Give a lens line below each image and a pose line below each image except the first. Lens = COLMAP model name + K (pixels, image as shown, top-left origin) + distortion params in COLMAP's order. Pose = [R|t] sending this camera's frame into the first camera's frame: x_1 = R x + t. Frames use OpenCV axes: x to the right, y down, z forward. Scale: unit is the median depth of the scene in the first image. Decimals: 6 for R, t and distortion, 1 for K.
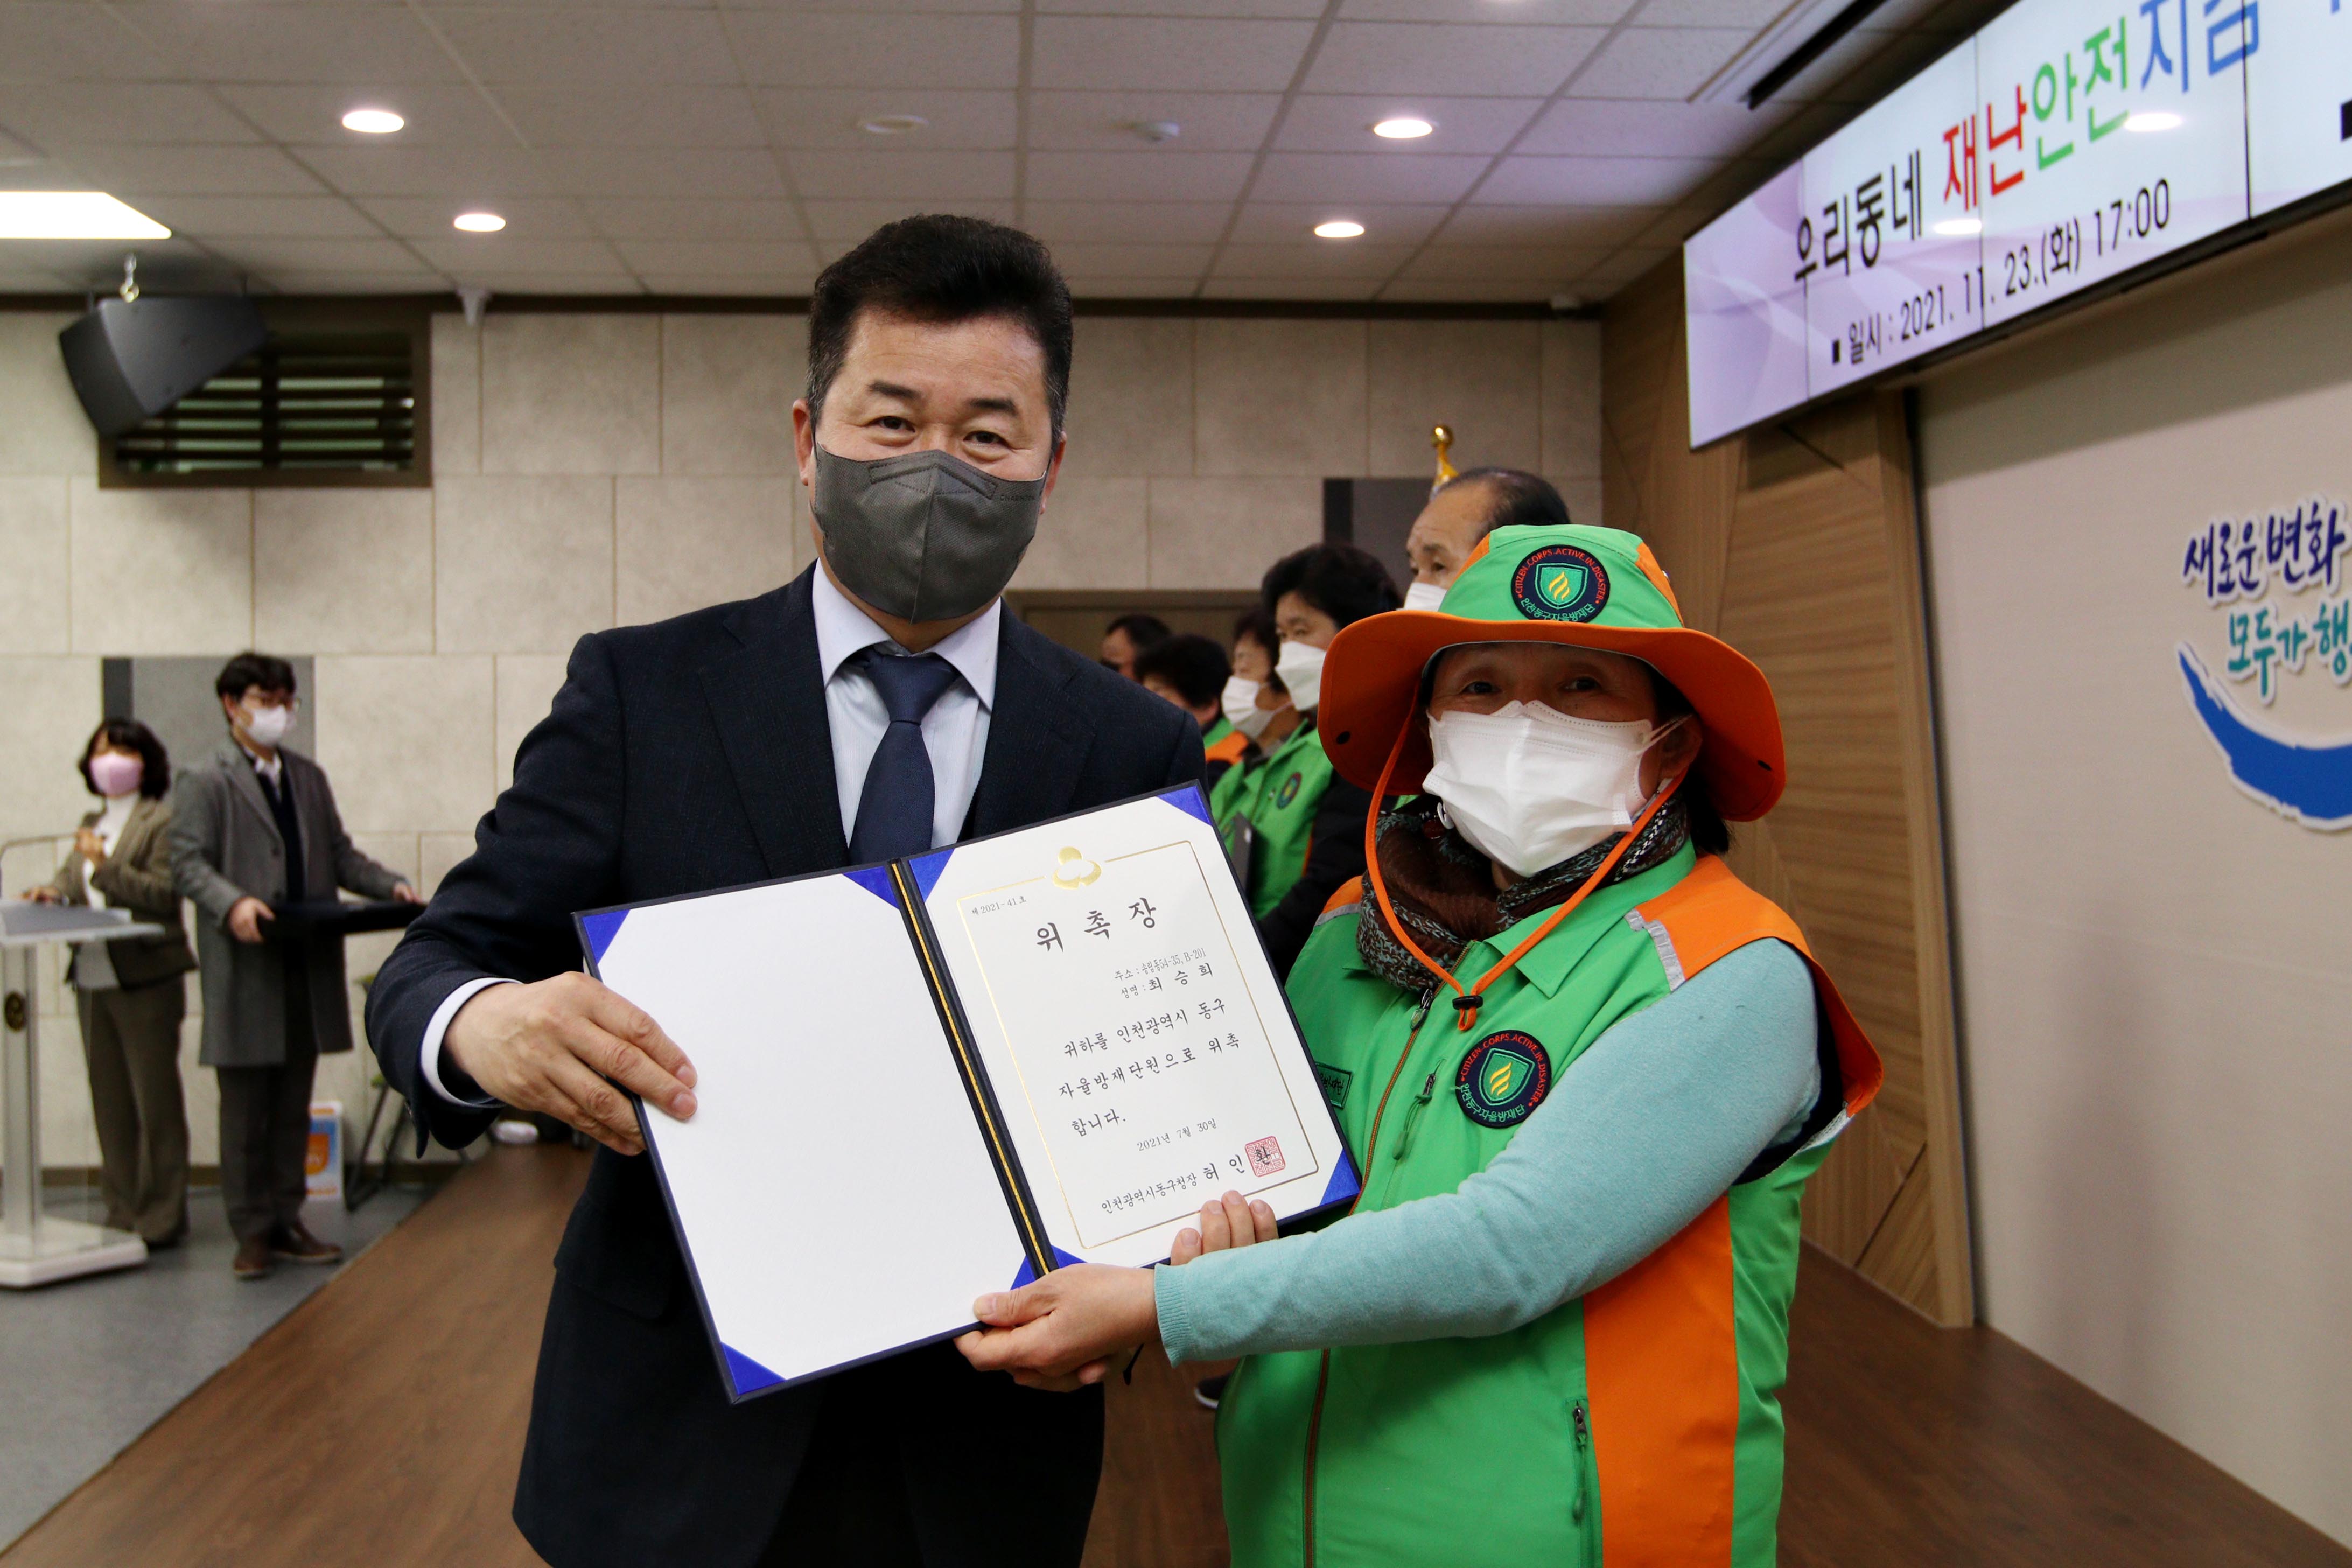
lens RADIAL K [[2526.1, 0, 1193.7], [0, 2526.1, 760.1], [0, 0, 1]] dist [-0.049342, 0.059114]
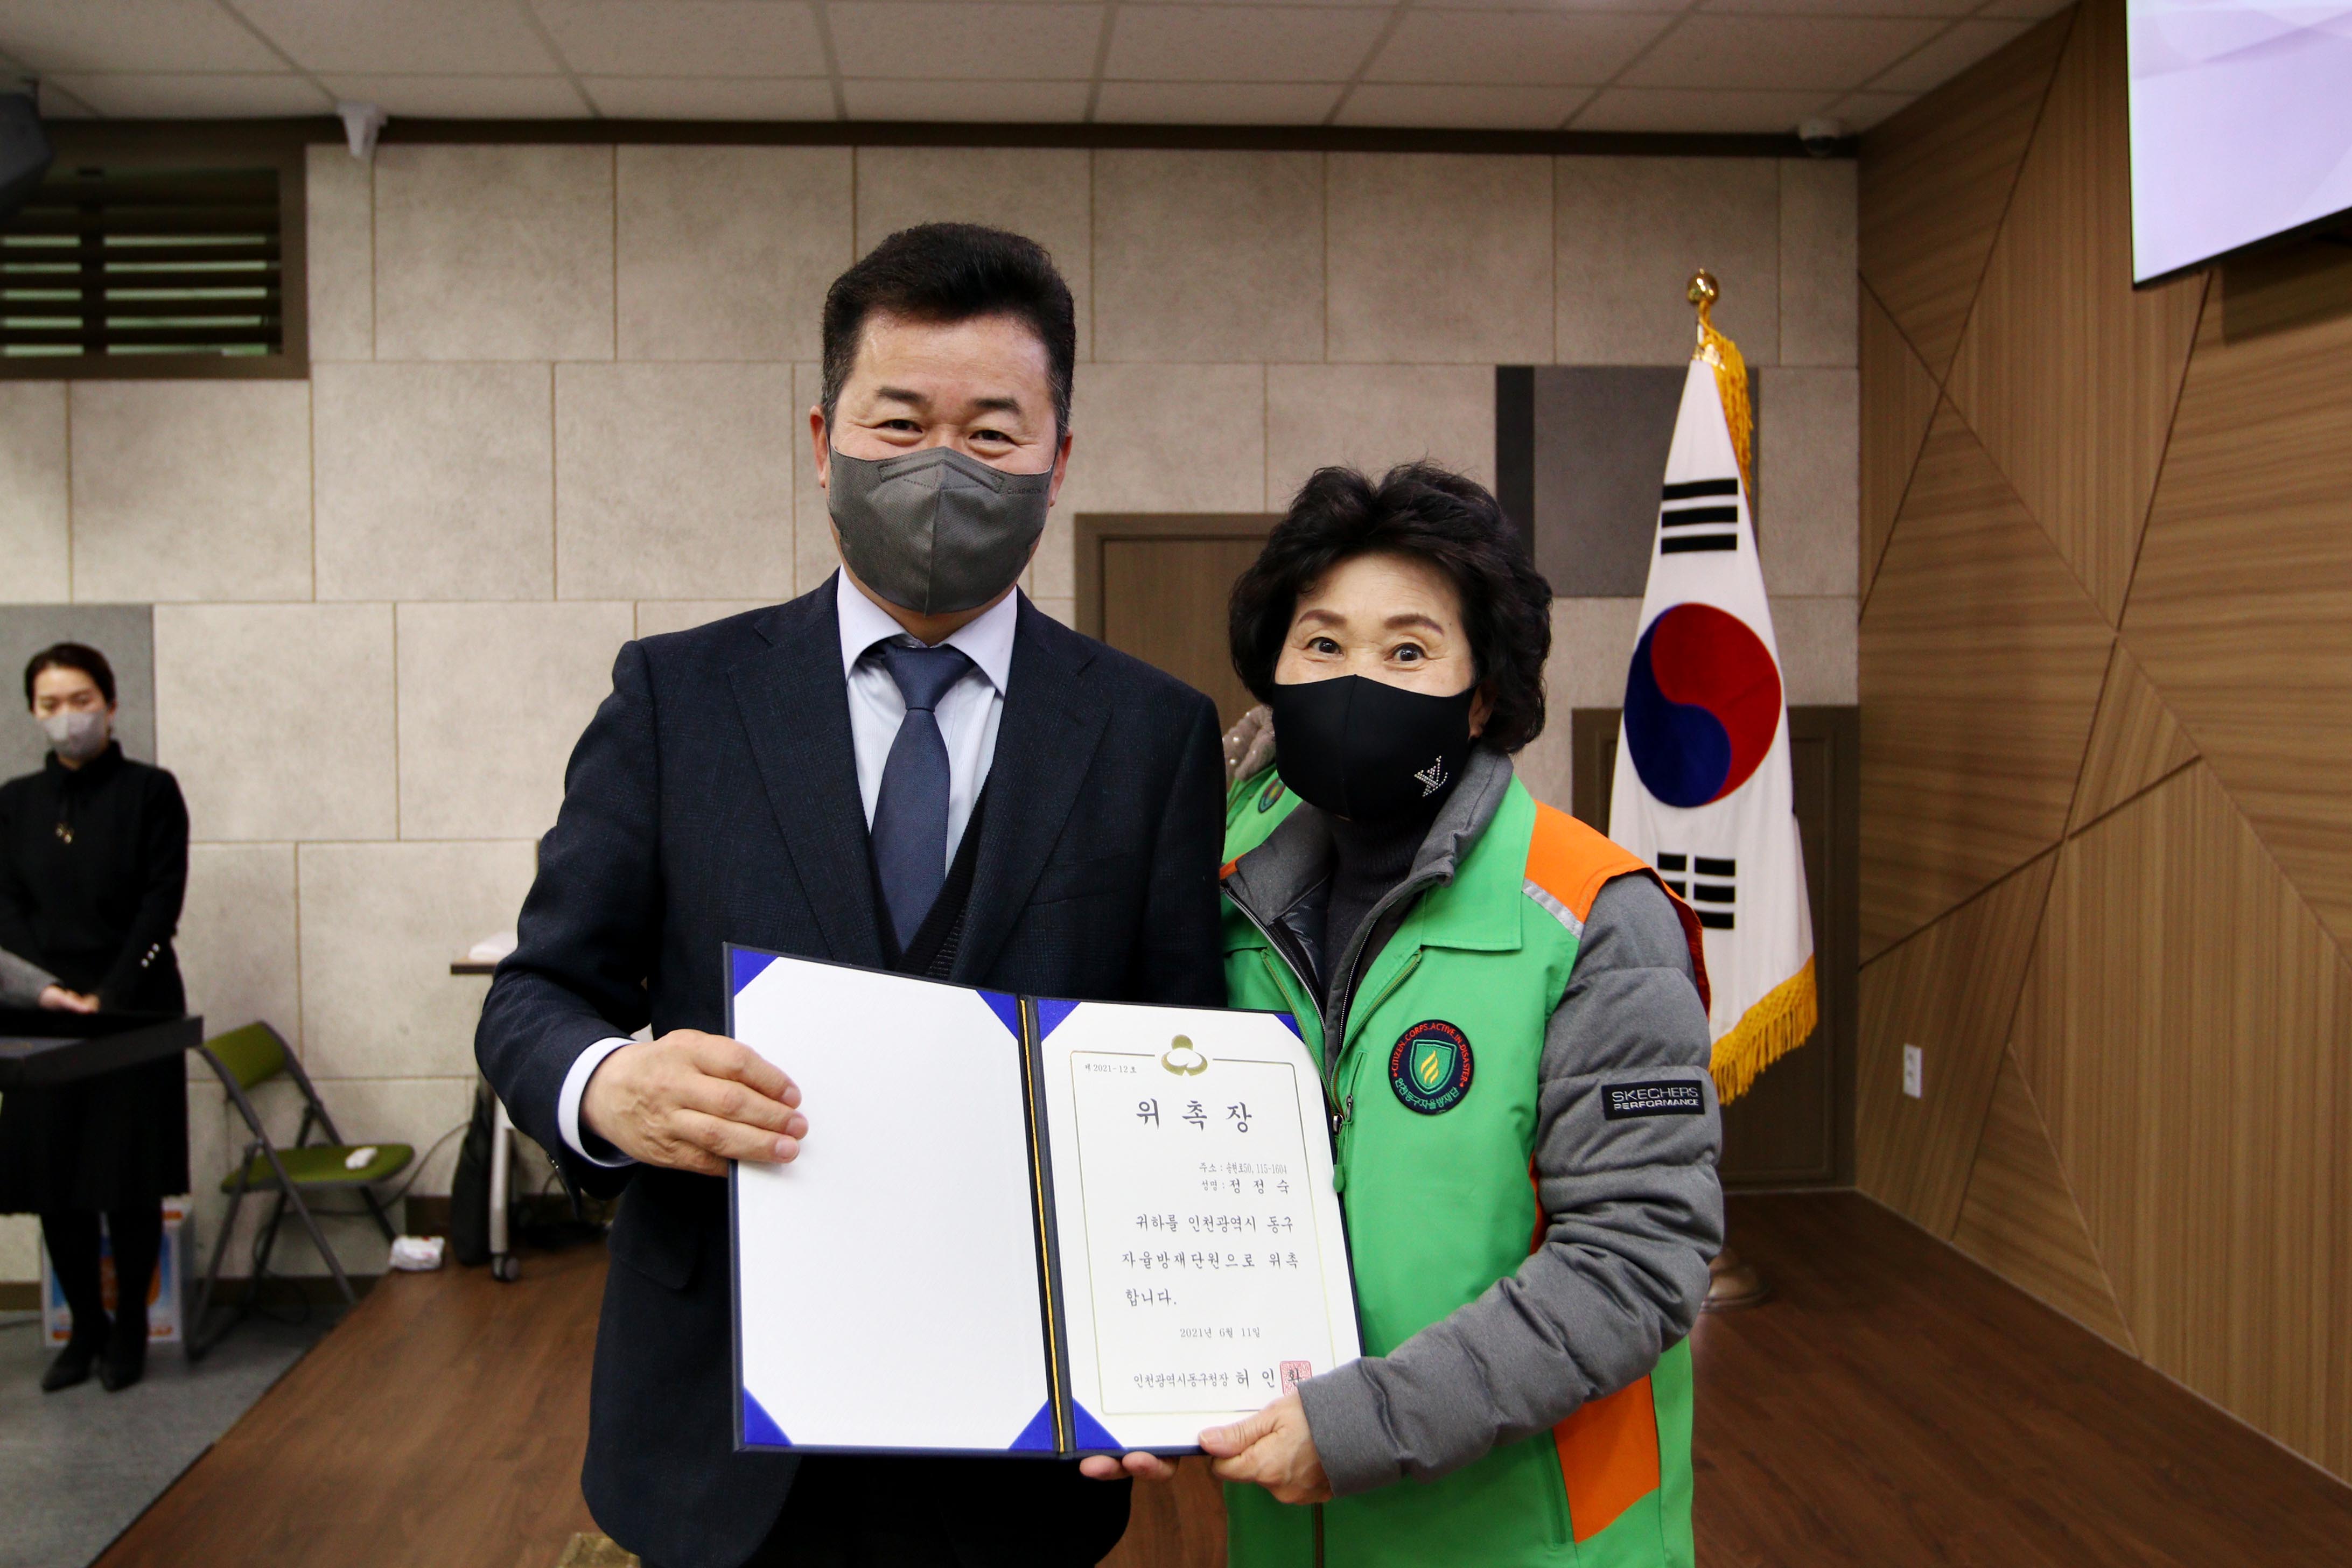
lens RADIAL K [[2177.7, 0, 1147.2], [0, 2177.7, 753.3], [0, 0, 1]] dist [-0.064204, 0.052958]
pose [[0.999995, -0.002397, -0.001991, -0.074493], [0.002436, 0.999794, 0.020133, -0.013114], [0.001943, -0.020137, 0.999795, 0.502693]]
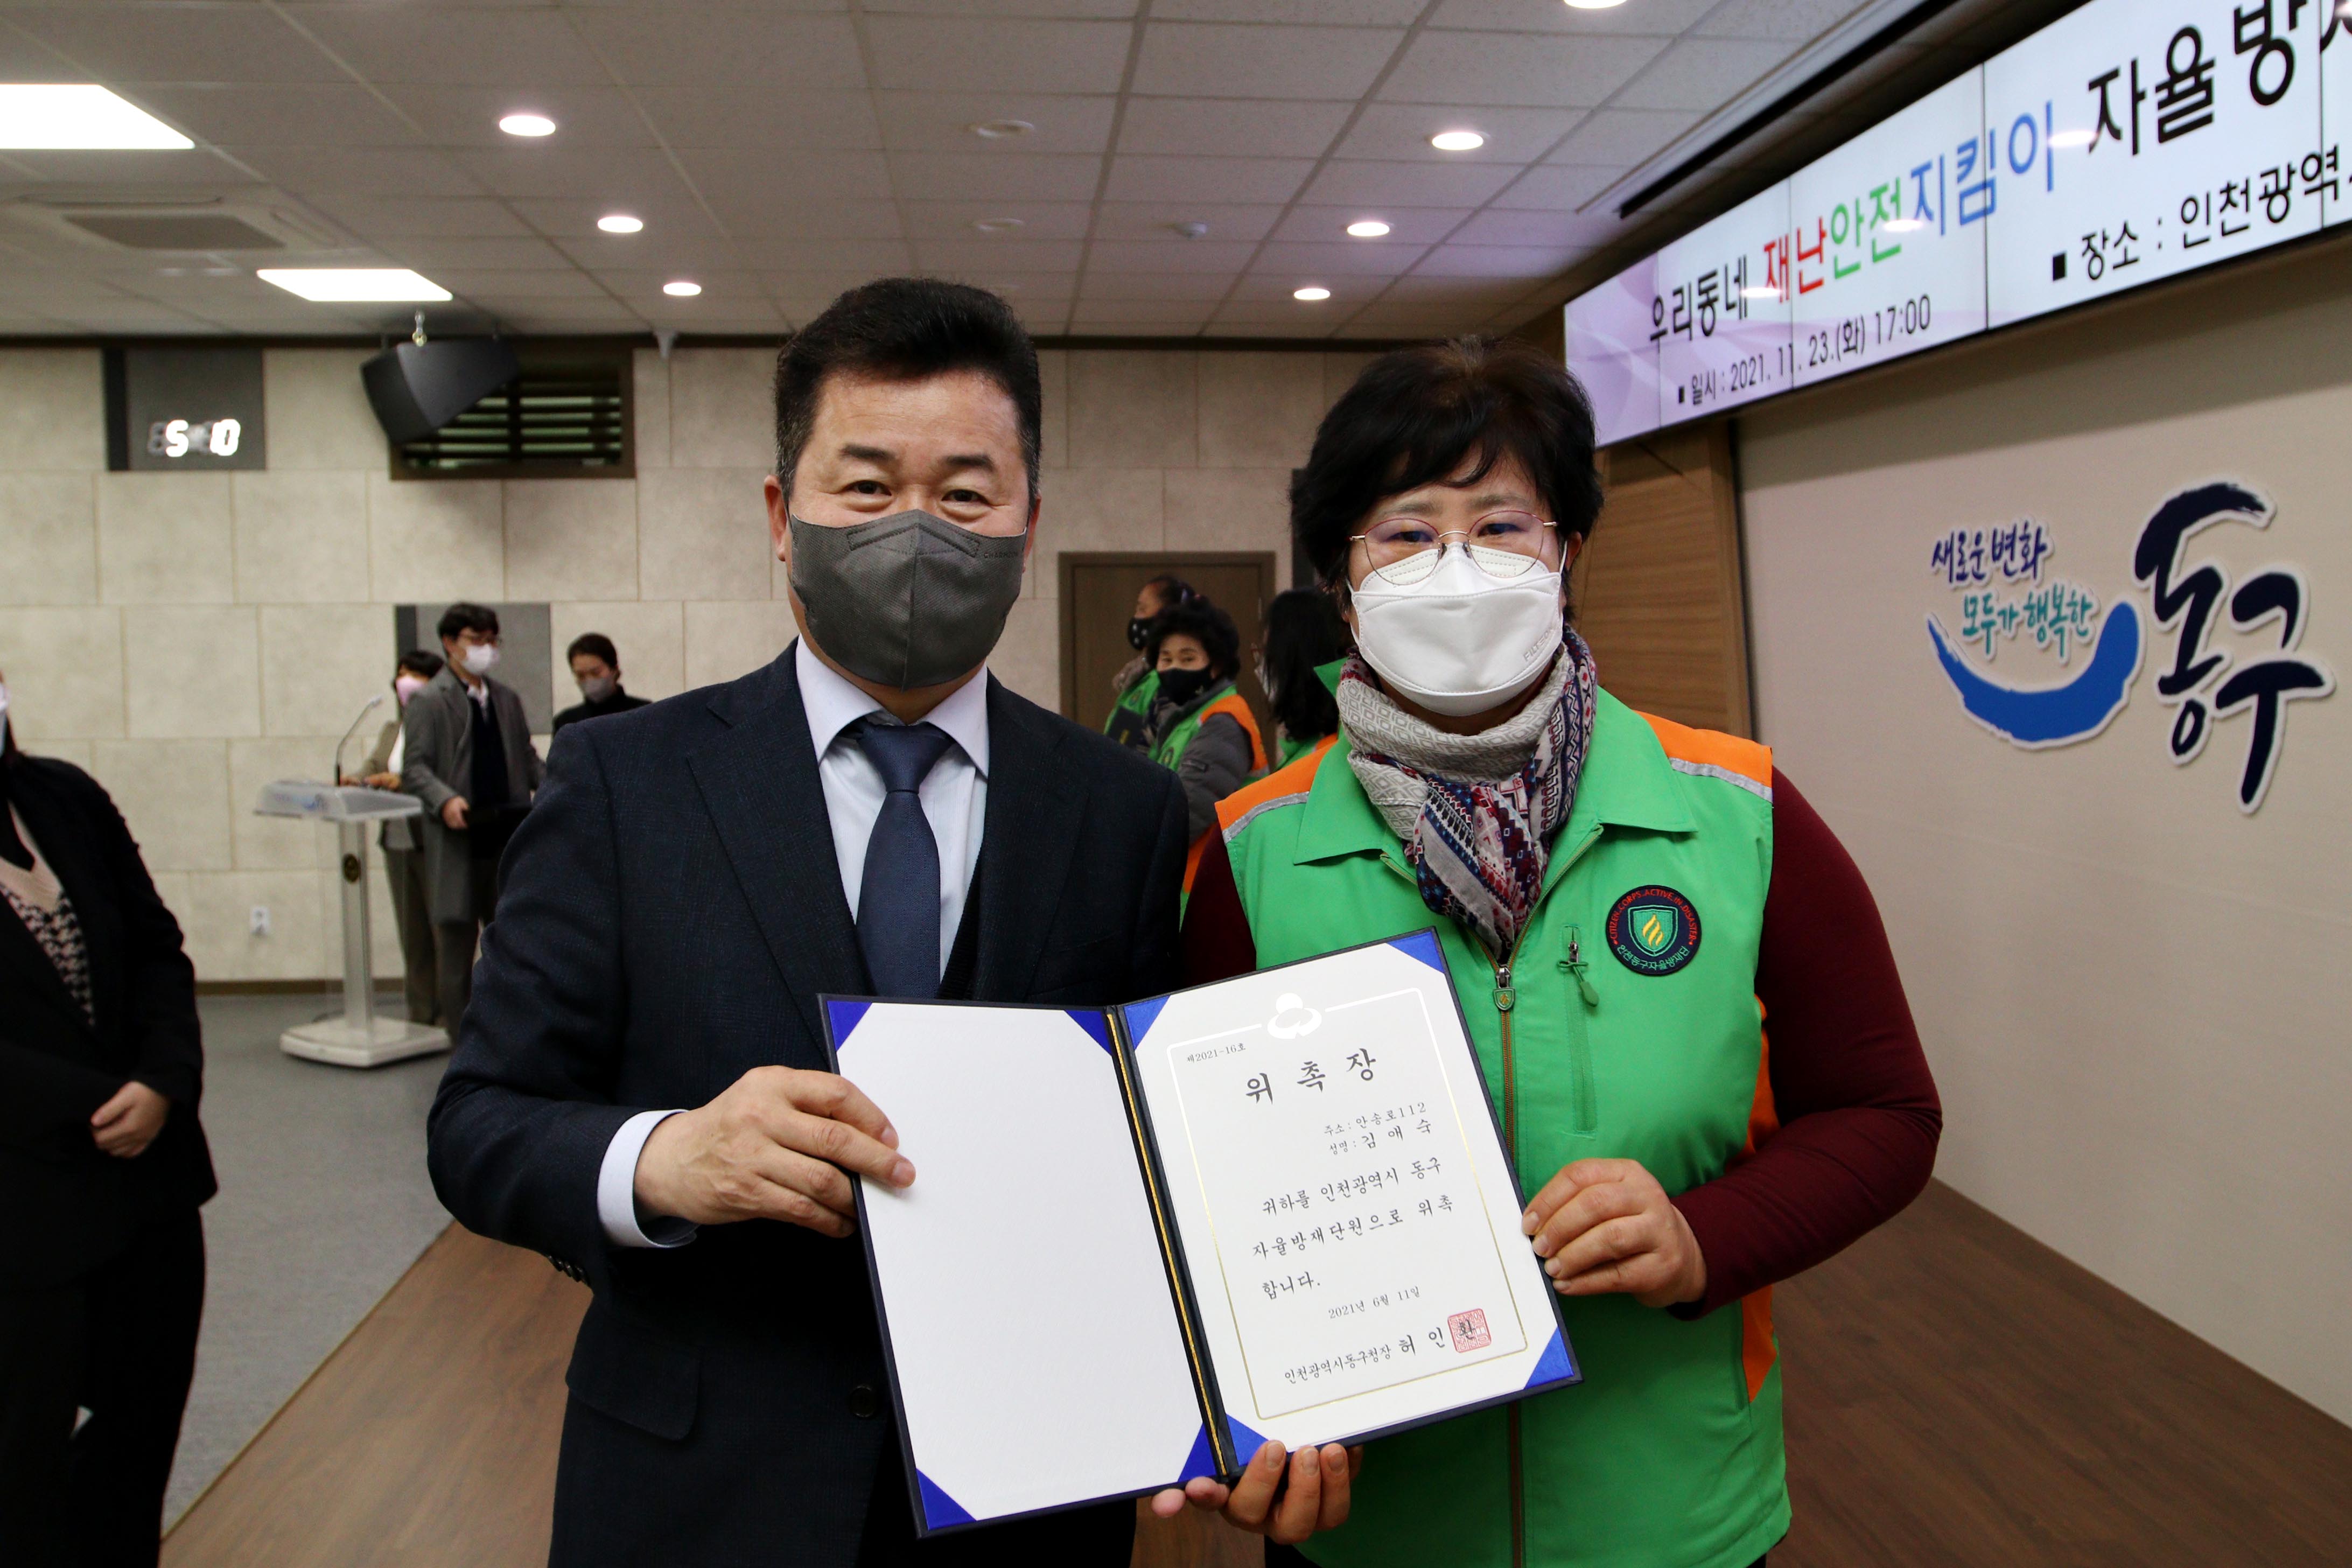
lens RADIAL K [[1920.5, 0, 1196.4], [0, 1920.5, 749.0], [0, 0, 1]] dist [-0.074855, 0.049274]
pose [[0.999652, -0.003543, 0.026141, -0.040117], [0.002211, 0.998706, 0.050802, -0.019999], [-0.026288, -0.050726, 0.998367, -0.055893]]
